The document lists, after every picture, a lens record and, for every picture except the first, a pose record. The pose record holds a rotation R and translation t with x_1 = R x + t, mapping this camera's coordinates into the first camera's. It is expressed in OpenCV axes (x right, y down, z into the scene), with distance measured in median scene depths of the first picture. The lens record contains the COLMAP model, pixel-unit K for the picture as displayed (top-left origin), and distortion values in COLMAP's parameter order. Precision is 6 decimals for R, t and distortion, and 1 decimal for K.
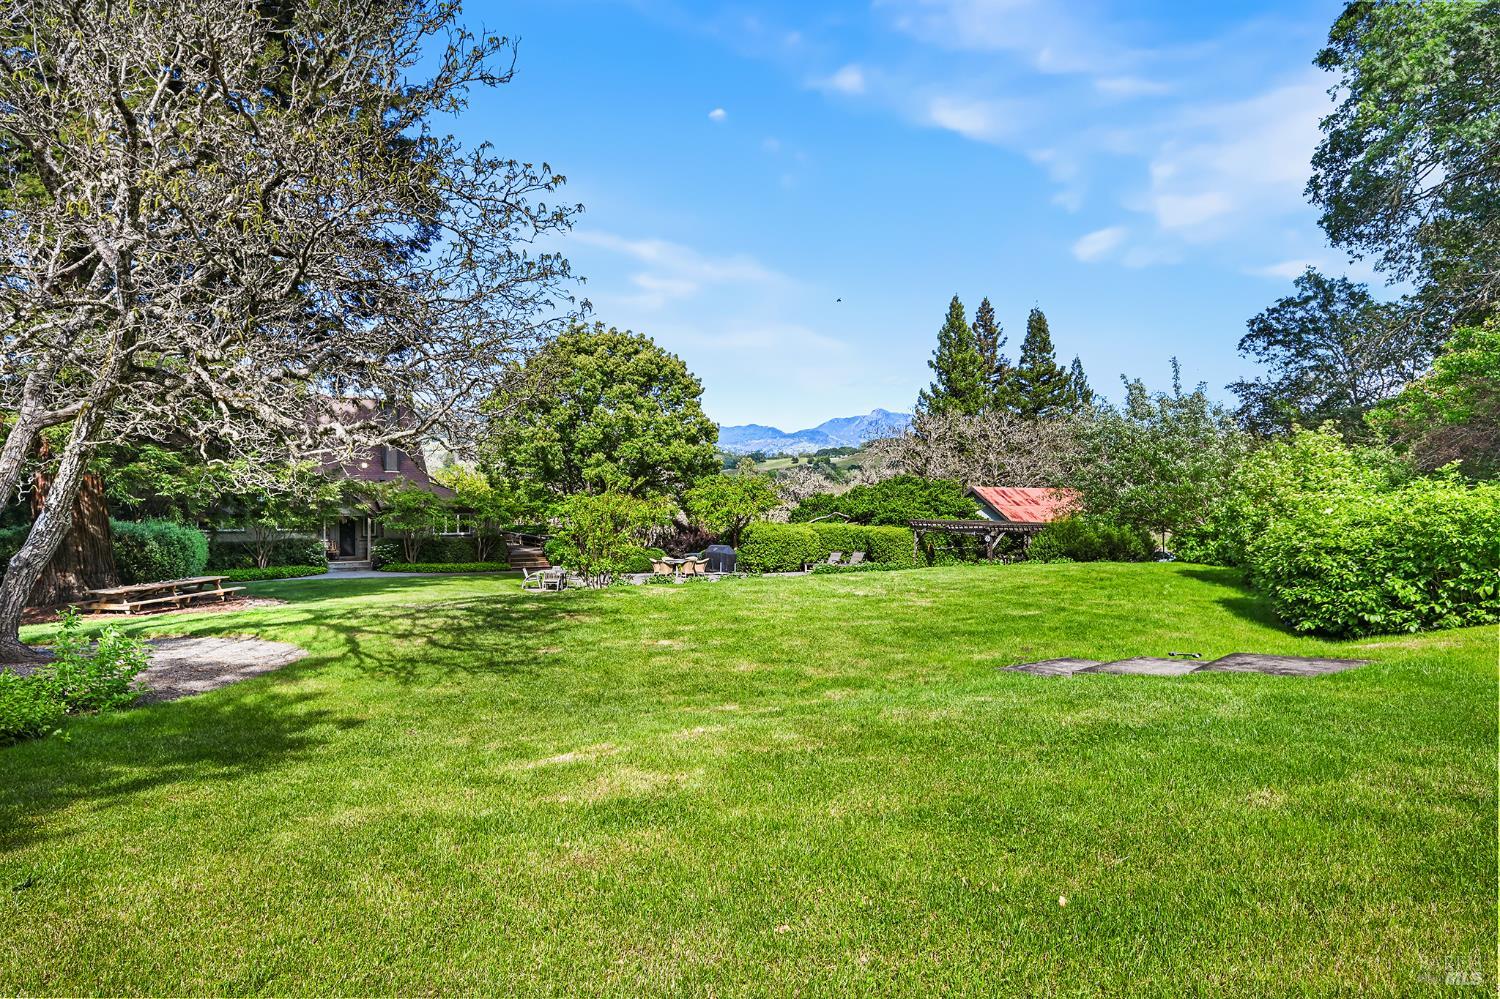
lens RADIAL K [[897.8, 0, 751.6], [0, 897.8, 497.7], [0, 0, 1]] dist [0.001109, 0.000095]
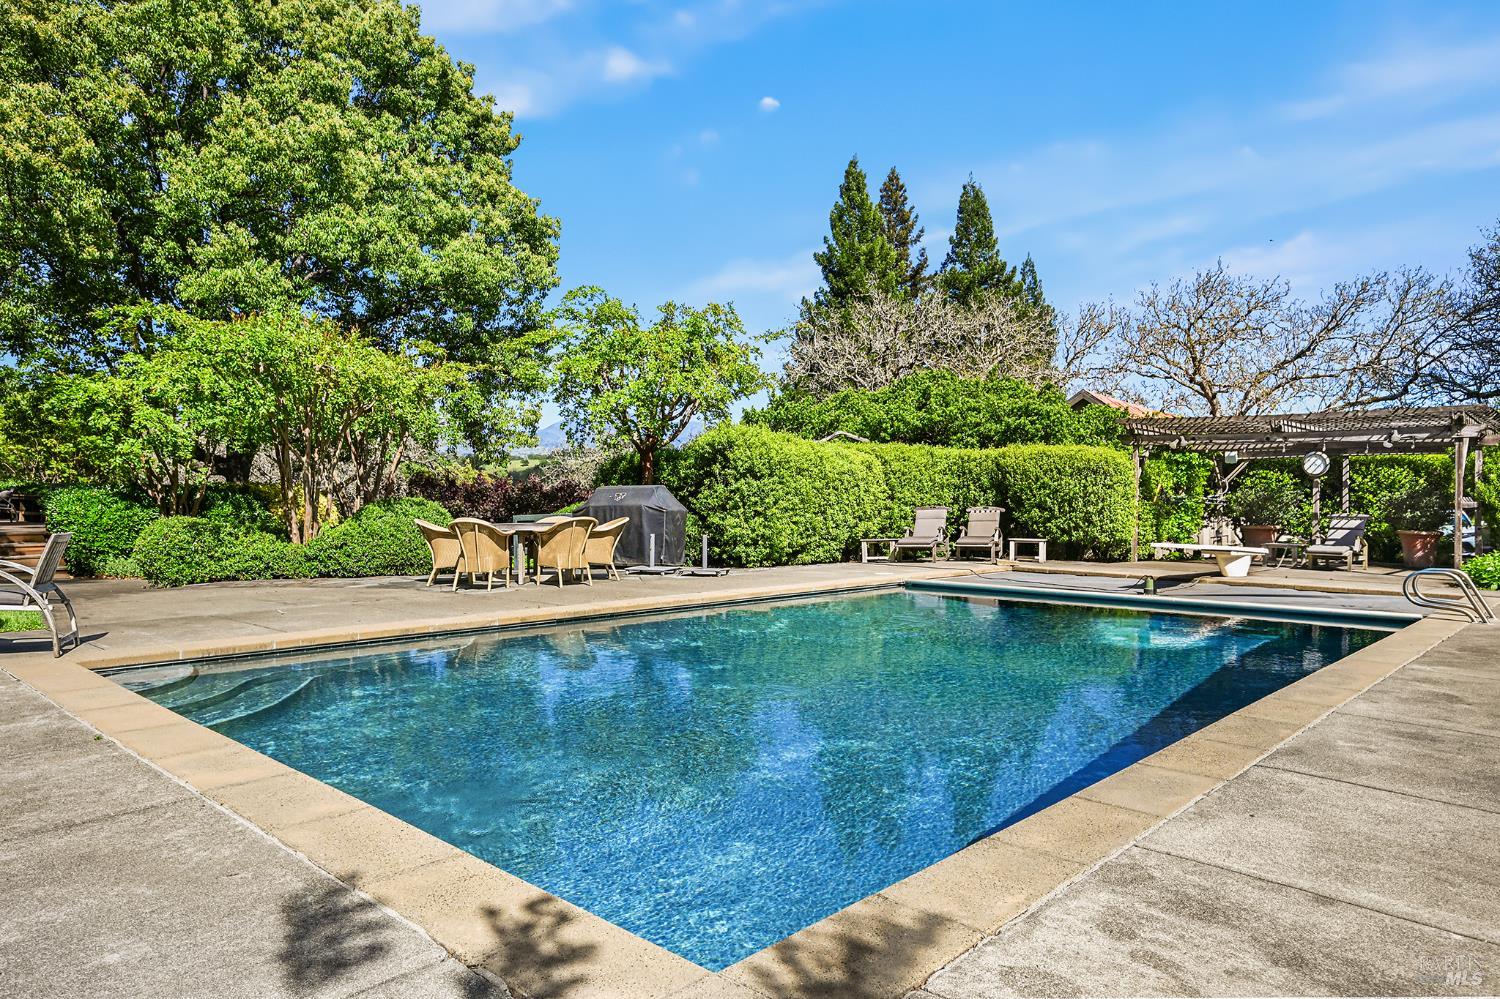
lens RADIAL K [[970.3, 0, 746.7], [0, 970.3, 500.0], [0, 0, 1]] dist [-0.001312, 0.001031]
pose [[0.961080, -0.002730, 0.276257, -0.049855], [0.004914, 0.999962, -0.007212, 0.032844], [-0.276227, 0.008288, 0.961057, 0.349828]]
